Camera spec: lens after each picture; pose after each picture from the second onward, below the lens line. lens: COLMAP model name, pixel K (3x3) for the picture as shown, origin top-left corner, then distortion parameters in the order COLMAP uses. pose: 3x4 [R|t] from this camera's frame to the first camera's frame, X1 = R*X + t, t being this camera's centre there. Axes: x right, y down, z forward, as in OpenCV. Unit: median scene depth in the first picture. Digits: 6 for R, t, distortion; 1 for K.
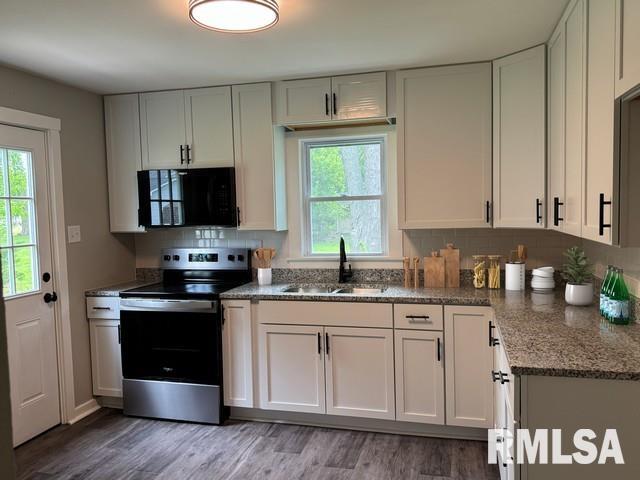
lens RADIAL K [[521.0, 0, 321.7], [0, 521.0, 236.0], [0, 0, 1]] dist [0.136828, -0.216044]
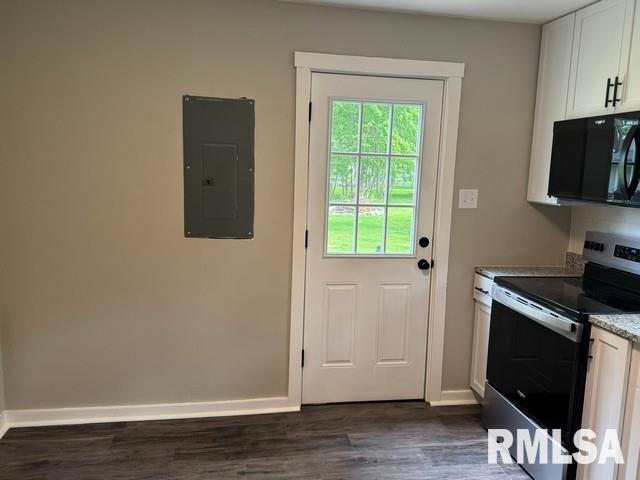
lens RADIAL K [[521.0, 0, 321.7], [0, 521.0, 236.0], [0, 0, 1]] dist [0.136828, -0.216044]
pose [[0.426371, 0.155866, -0.891018, 0.217182], [-0.092152, 0.987402, 0.128629, -0.034068], [0.899842, 0.027266, 0.435363, 0.433011]]
